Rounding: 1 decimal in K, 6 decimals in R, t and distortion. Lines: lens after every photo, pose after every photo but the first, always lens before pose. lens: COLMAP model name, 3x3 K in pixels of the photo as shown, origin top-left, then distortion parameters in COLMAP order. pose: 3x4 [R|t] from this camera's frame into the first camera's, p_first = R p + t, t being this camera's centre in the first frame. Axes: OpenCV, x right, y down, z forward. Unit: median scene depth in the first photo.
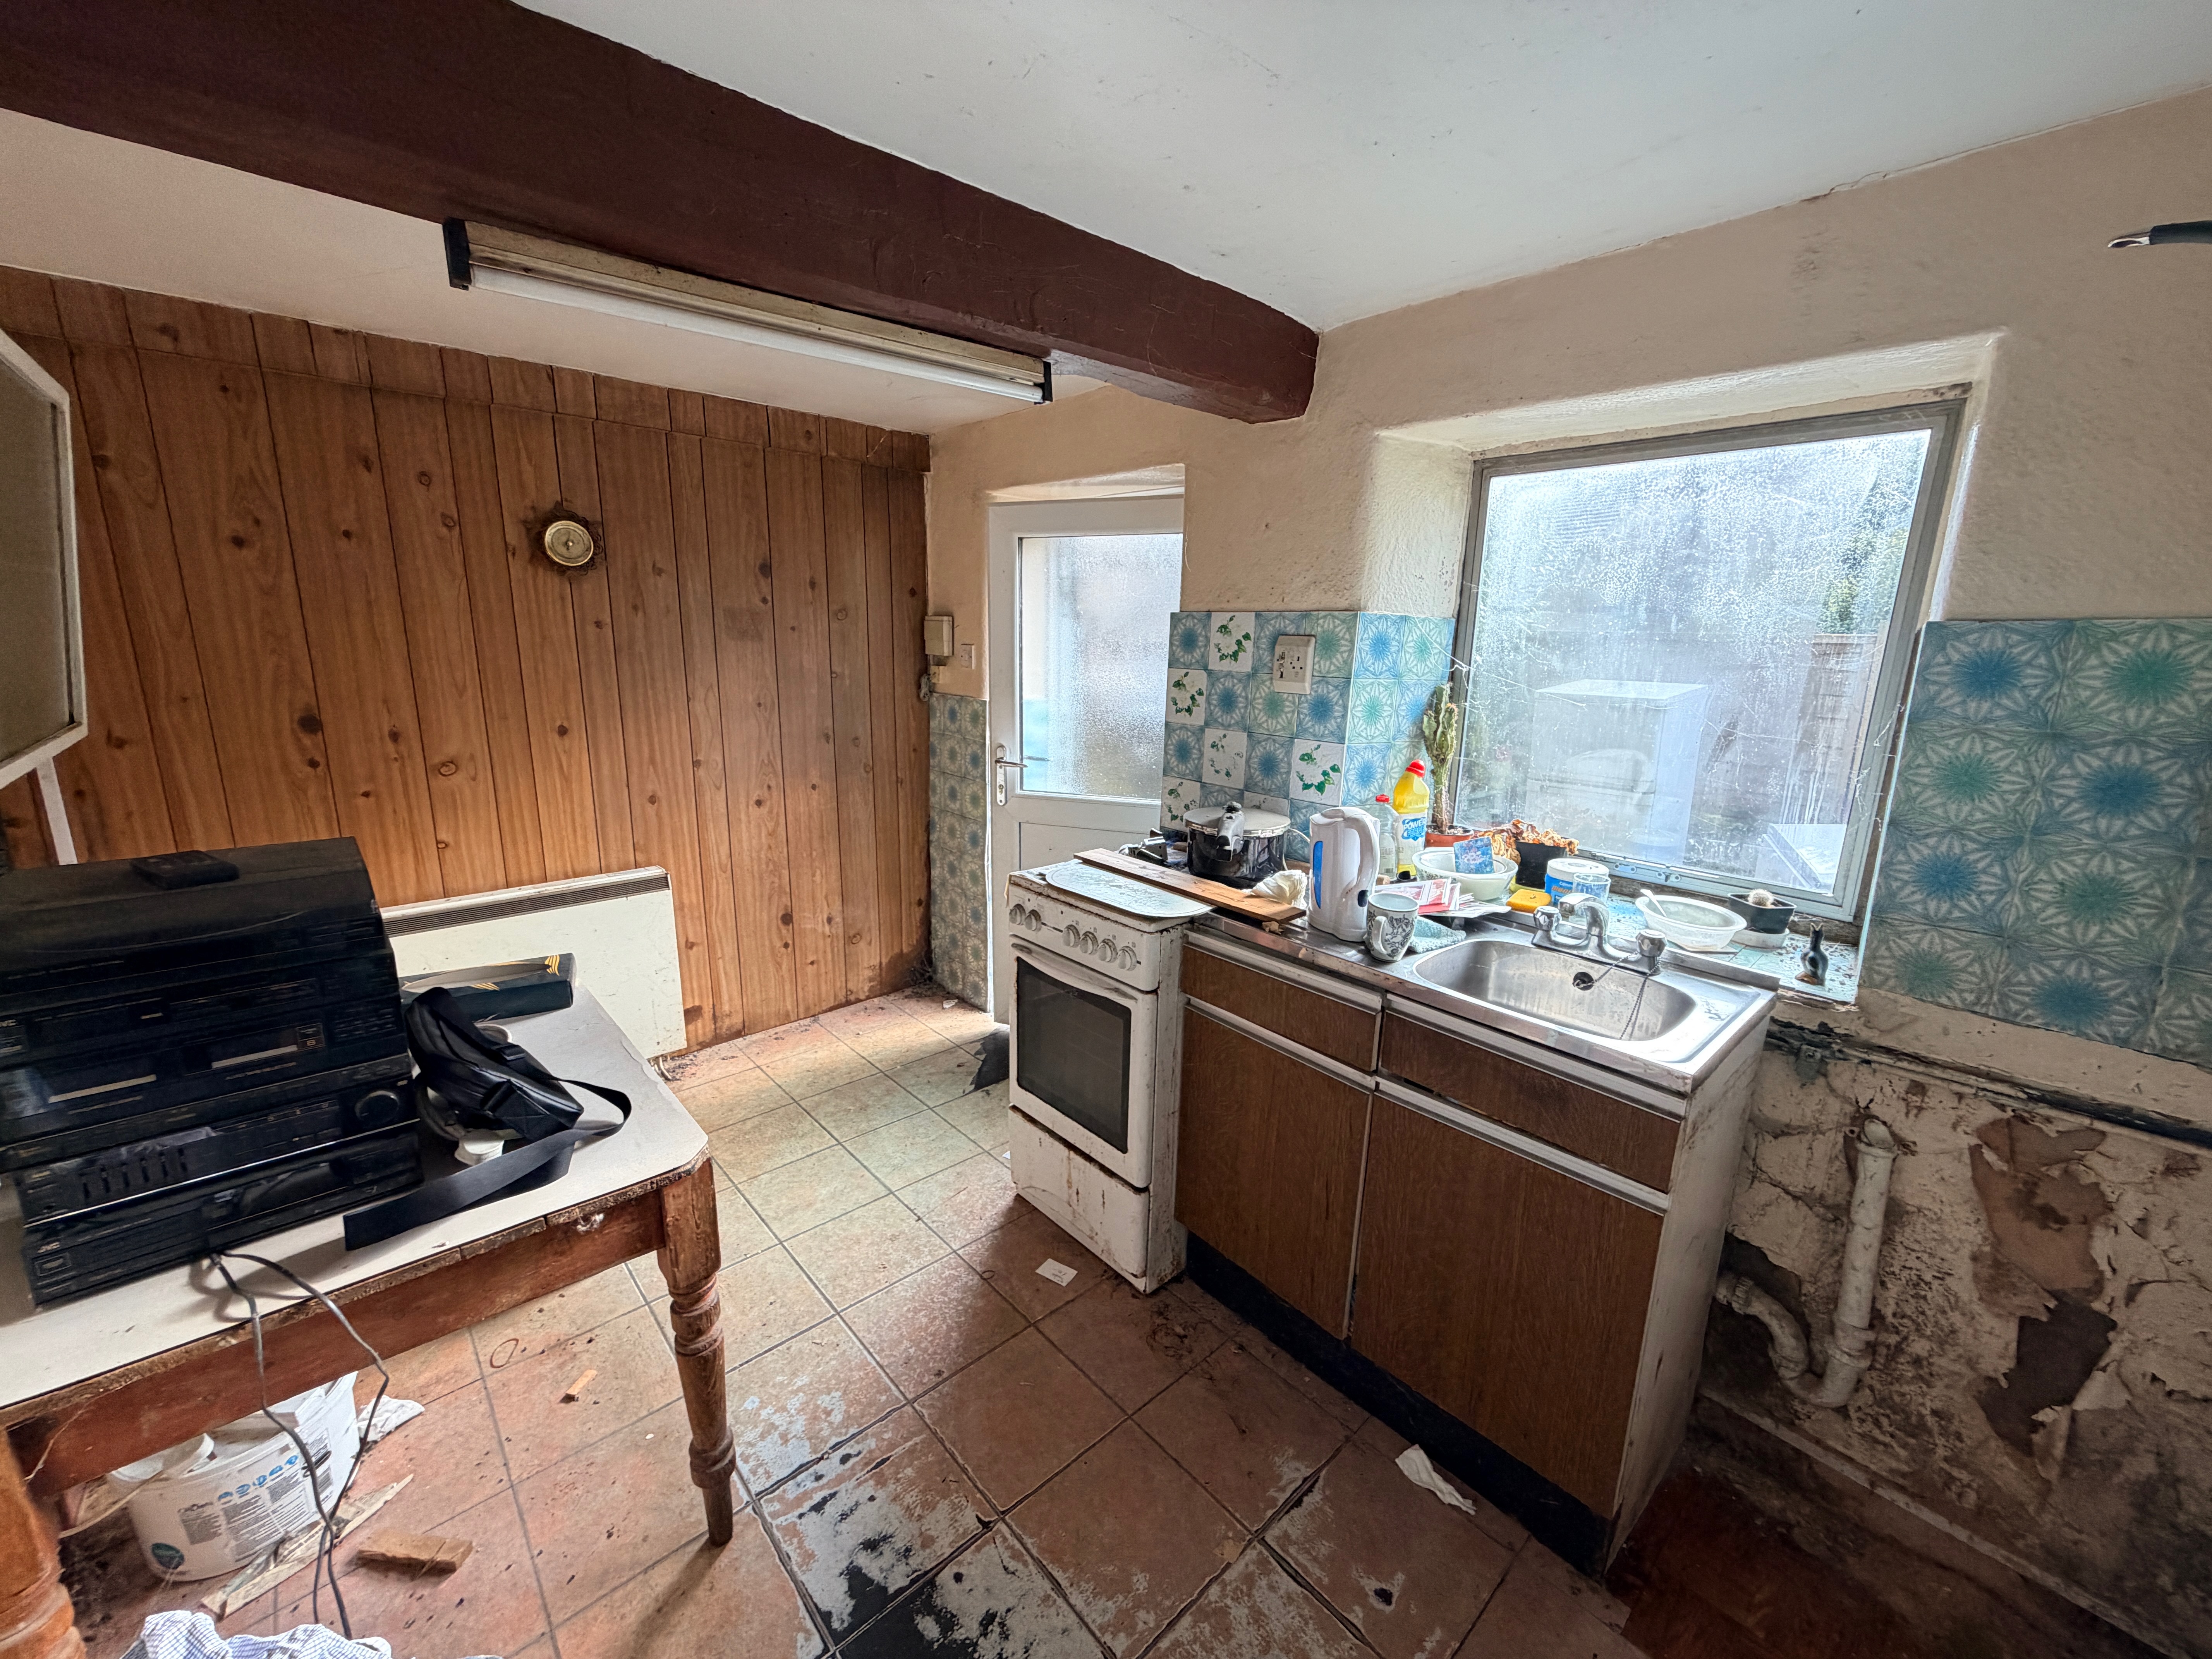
lens RADIAL K [[882.1, 0, 1106.5], [0, 882.1, 836.0], [0, 0, 1]] dist [0.000995, -0.000311]
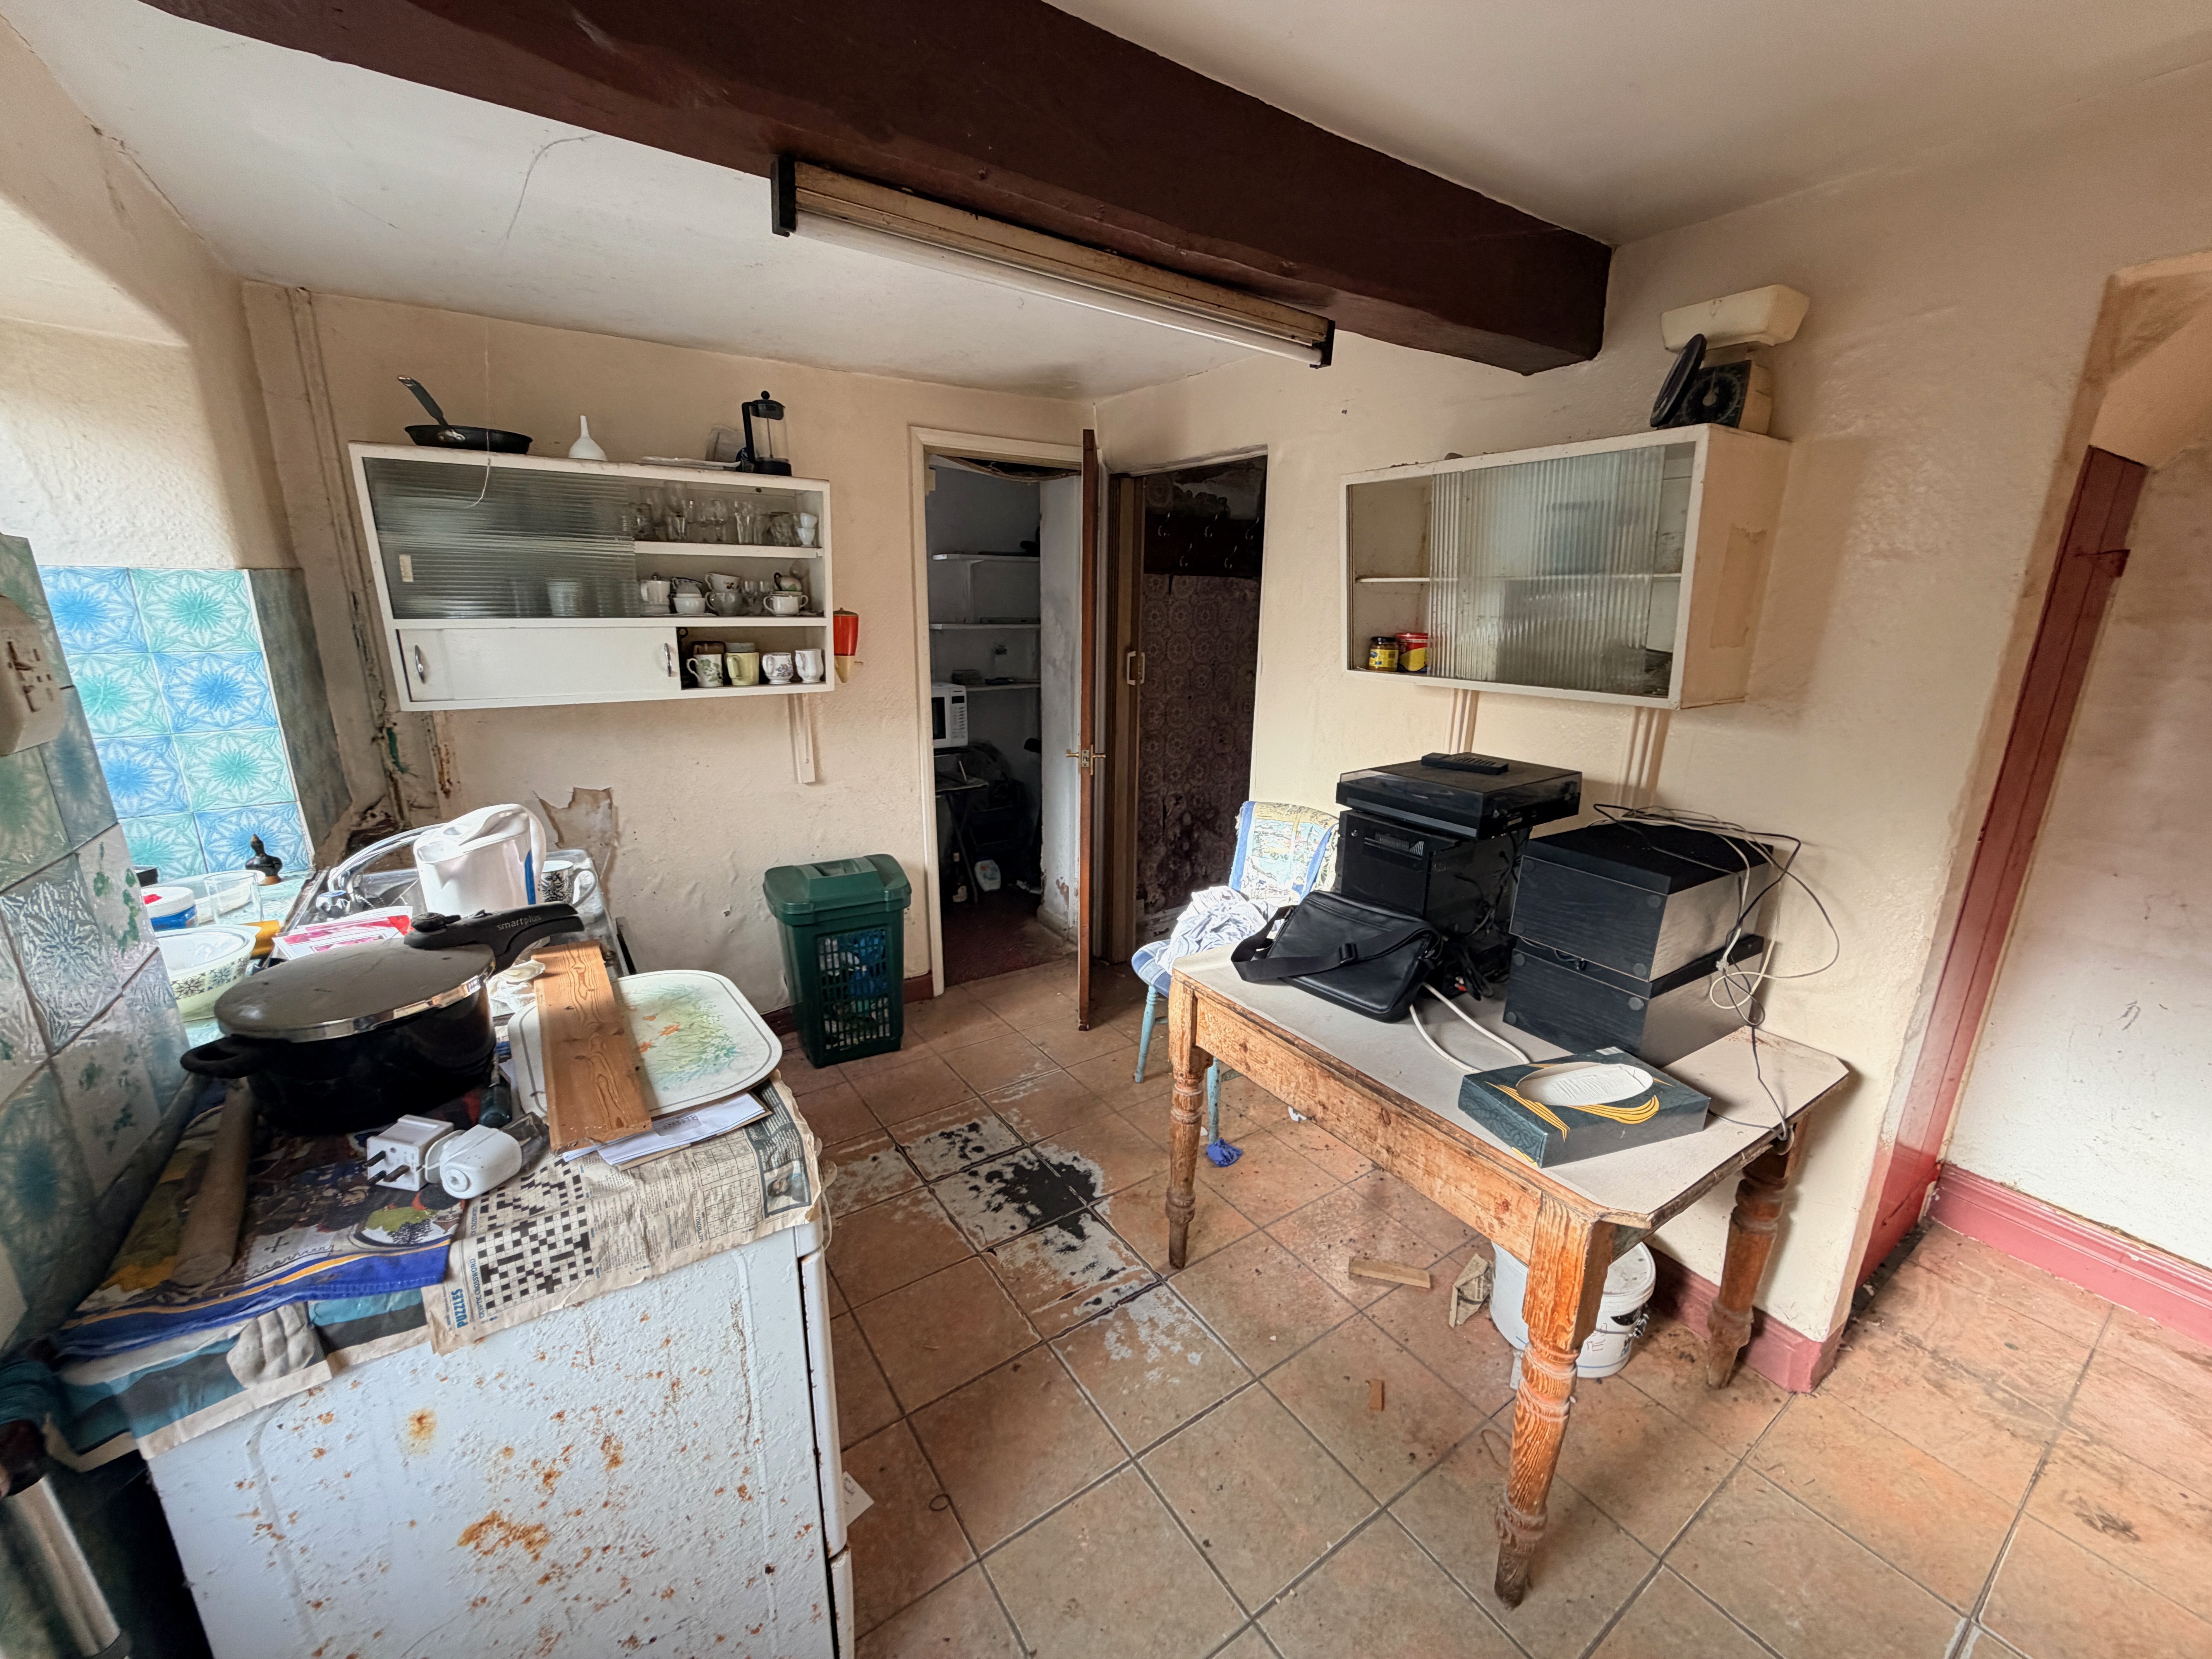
lens RADIAL K [[882.1, 0, 1102.2], [0, 882.1, 829.0], [0, 0, 1]] dist [0.000995, -0.000311]
pose [[-0.989029, -0.069043, 0.130593, -0.307444], [-0.000041, 0.884181, 0.467145, -0.314021], [-0.147721, 0.462015, -0.874483, 1.298688]]
